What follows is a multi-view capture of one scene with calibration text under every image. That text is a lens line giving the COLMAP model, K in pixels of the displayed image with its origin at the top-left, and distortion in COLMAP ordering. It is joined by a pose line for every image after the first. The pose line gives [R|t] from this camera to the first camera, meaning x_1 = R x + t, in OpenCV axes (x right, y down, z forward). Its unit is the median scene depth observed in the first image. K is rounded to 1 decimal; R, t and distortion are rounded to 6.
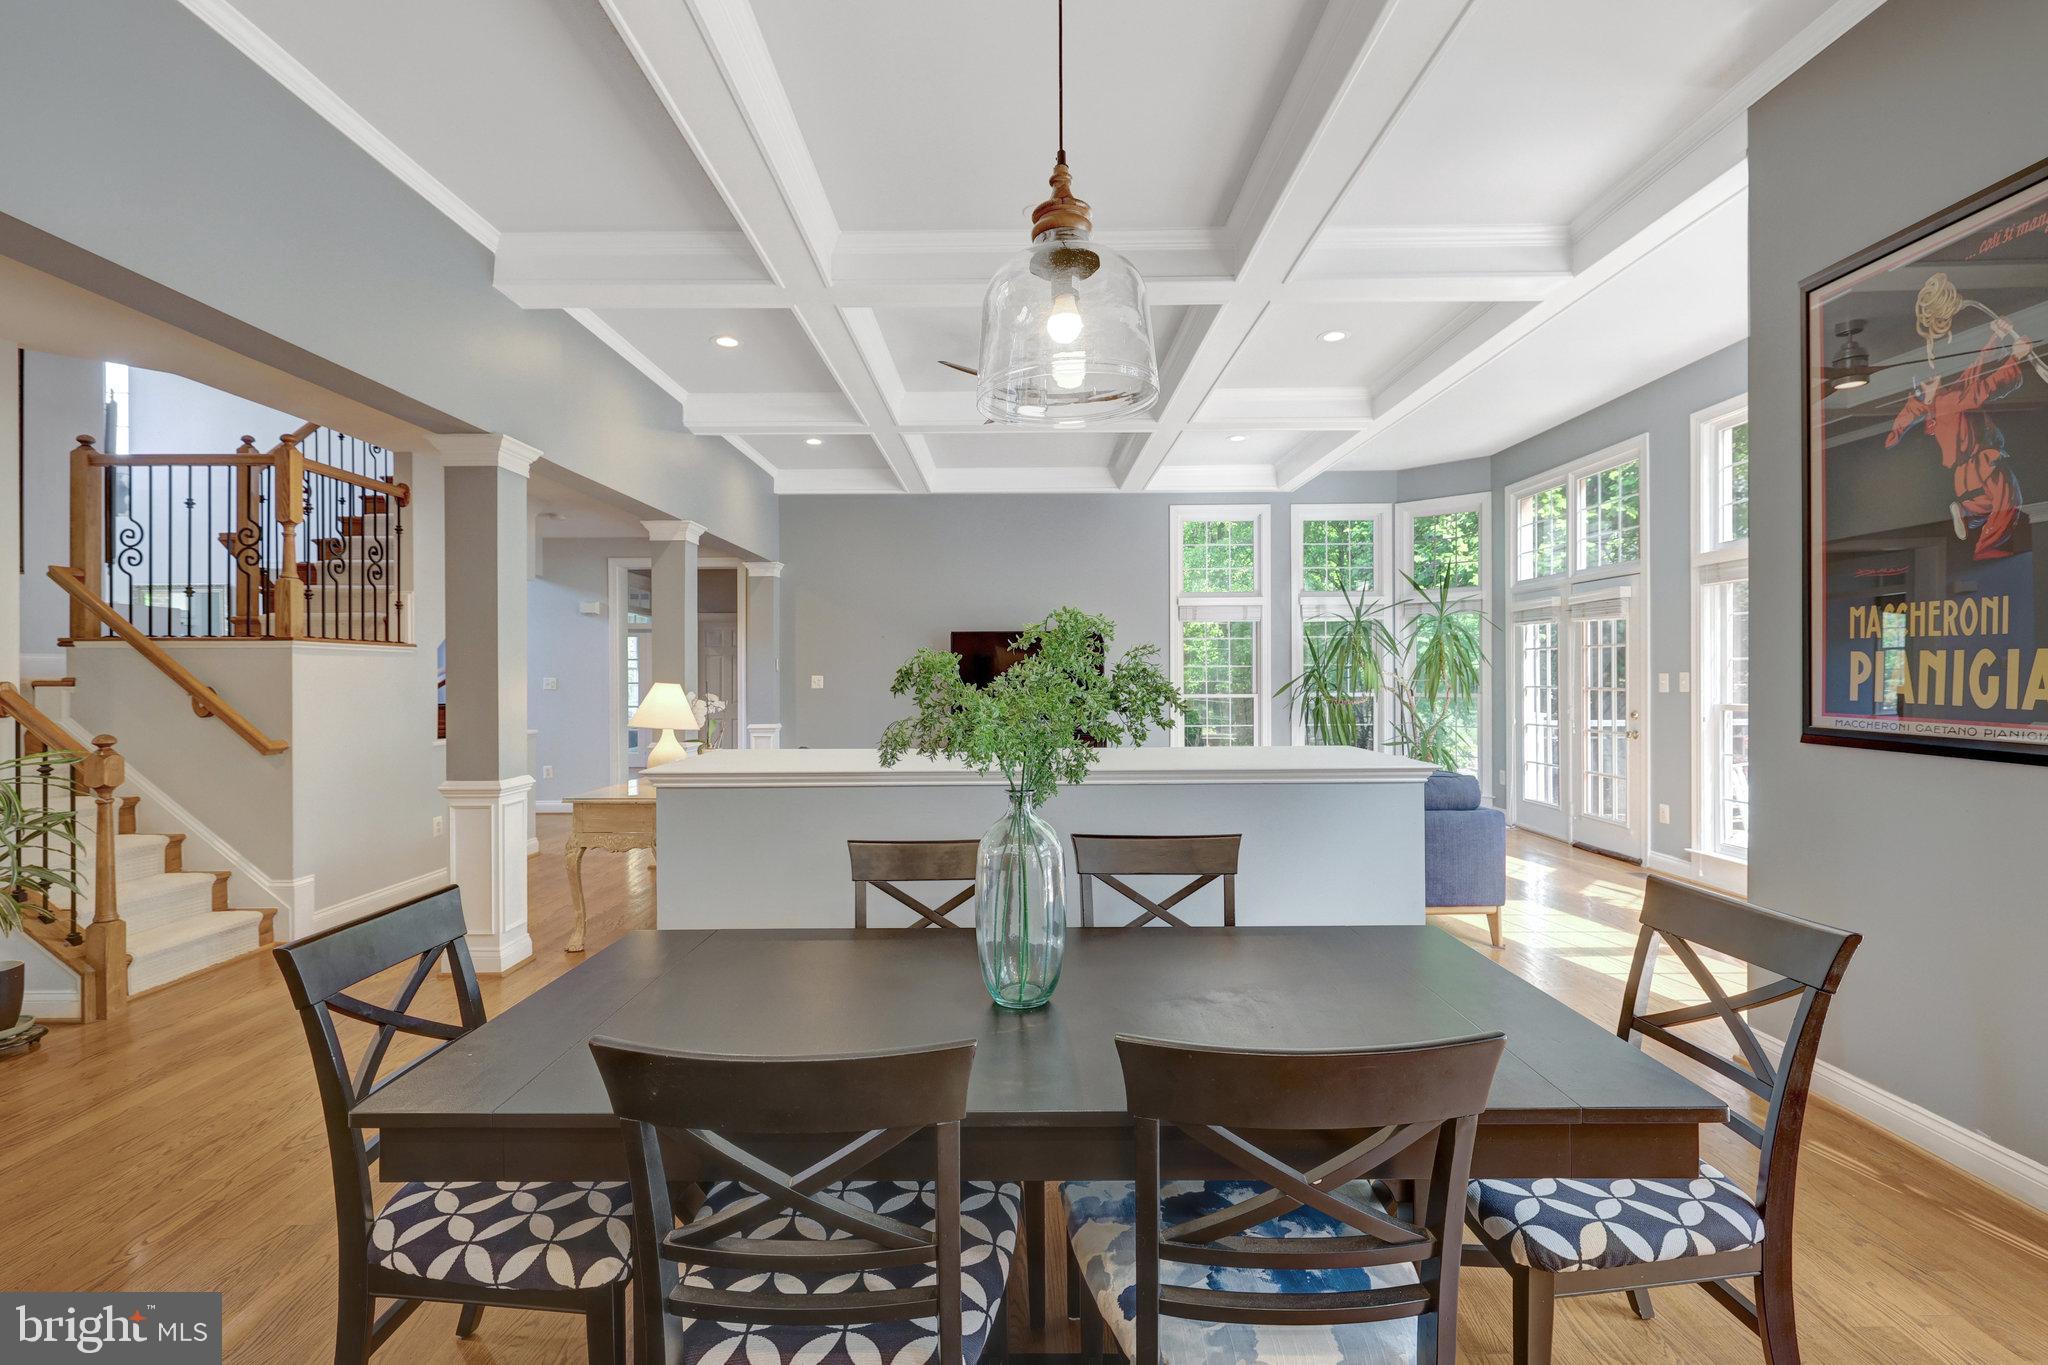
lens RADIAL K [[916.3, 0, 1021.1], [0, 916.3, 678.5], [0, 0, 1]] dist [-0.000684, -0.001029]
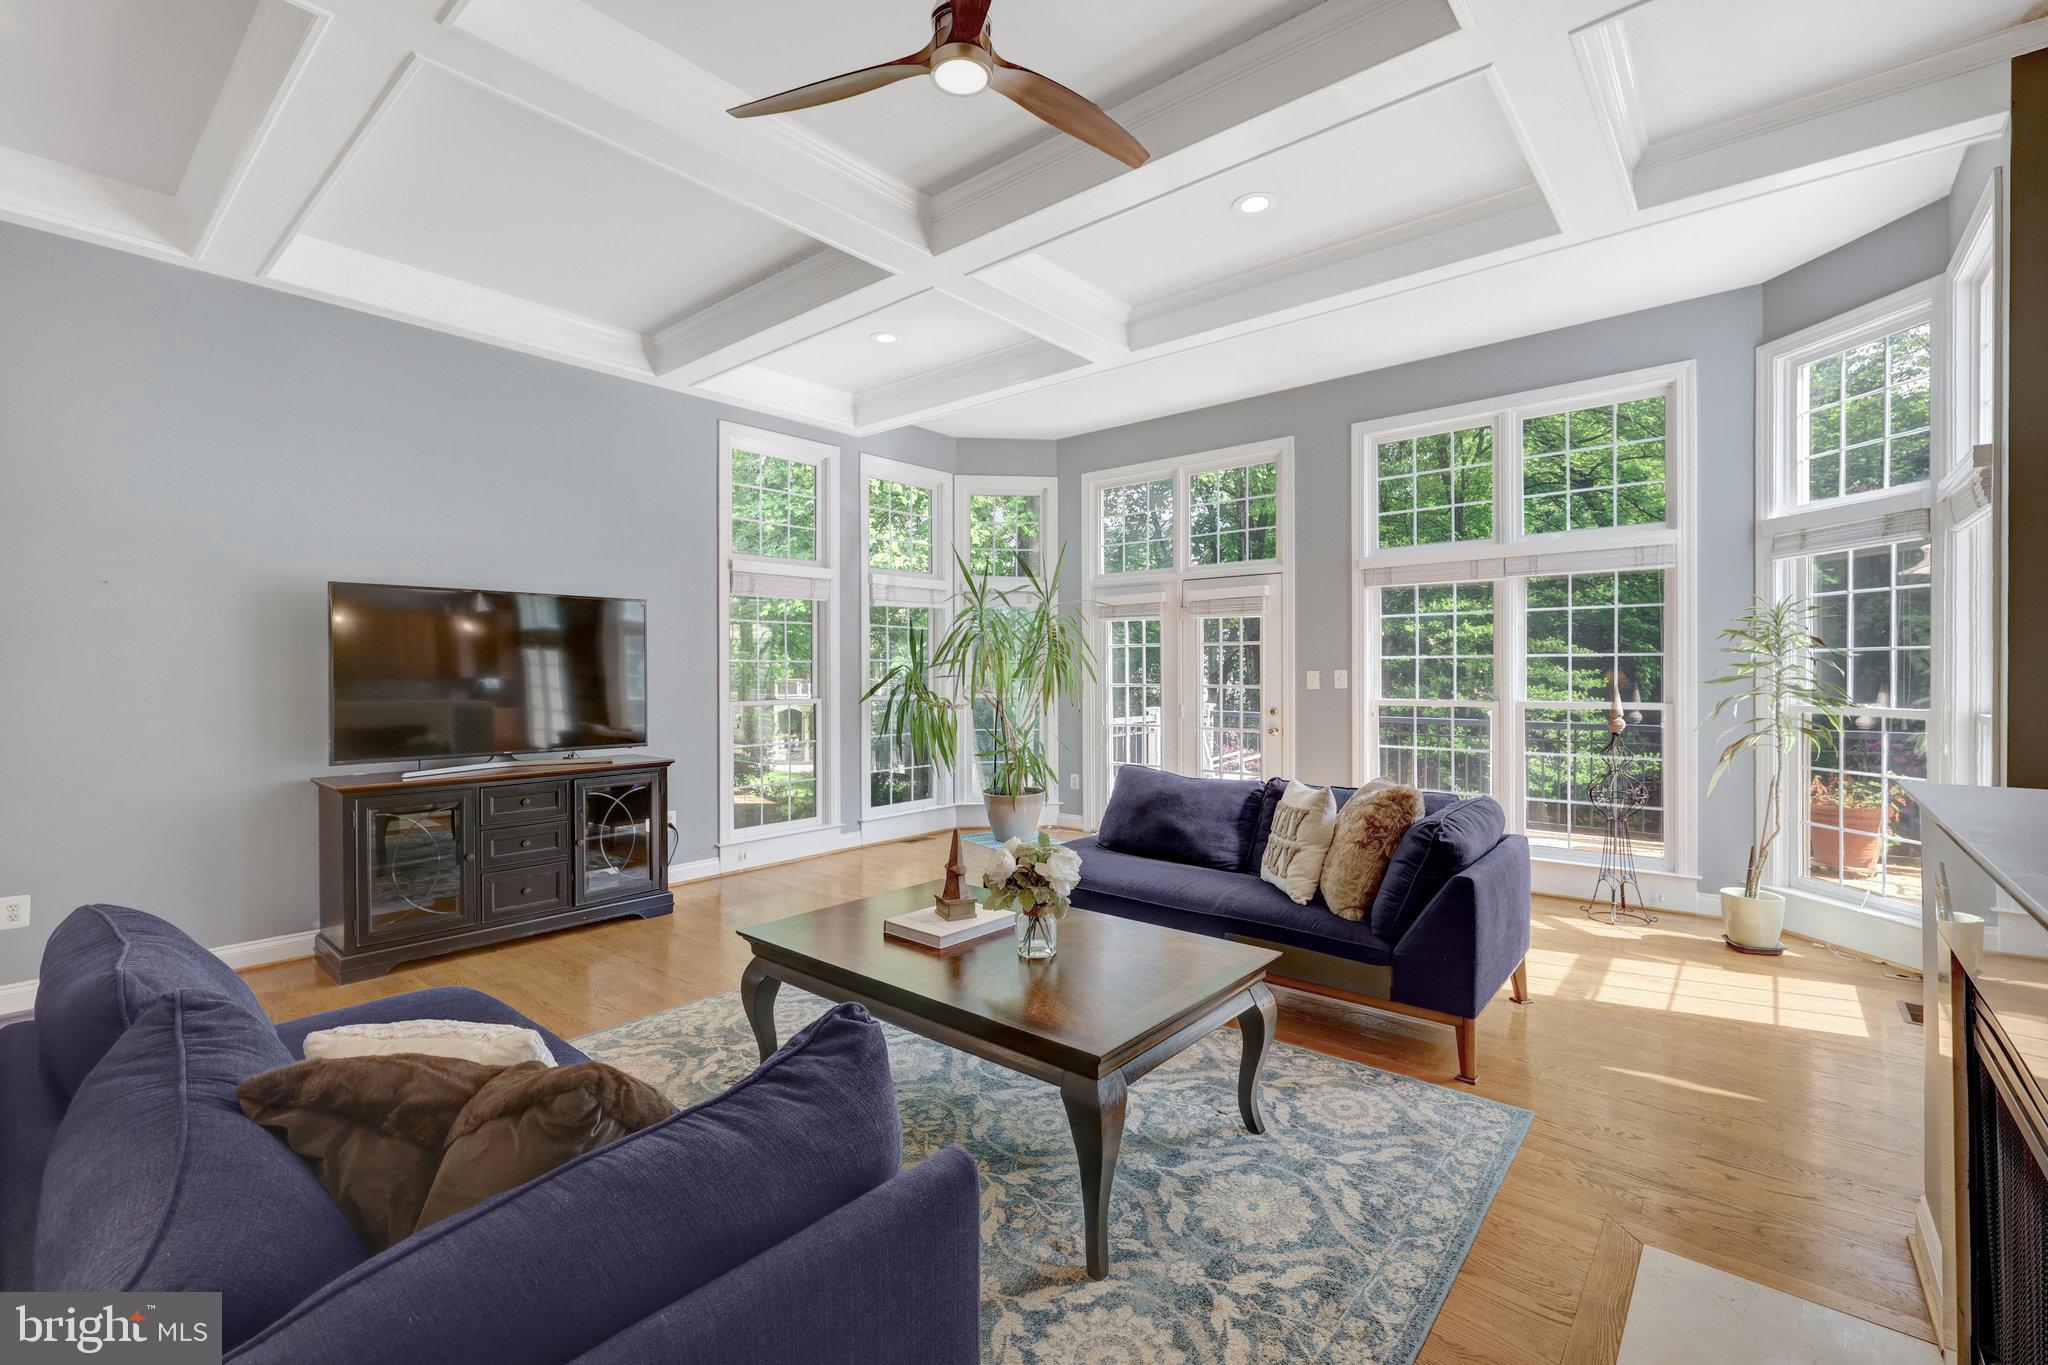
lens RADIAL K [[882.7, 0, 1019.7], [0, 882.7, 674.4], [0, 0, 1]] dist [-0.005348, -0.000483]
pose [[0.656328, -0.002162, 0.754473, -0.183931], [0.002294, 0.999997, 0.000870, -0.002297], [-0.754472, 0.001160, 0.656331, 0.412093]]
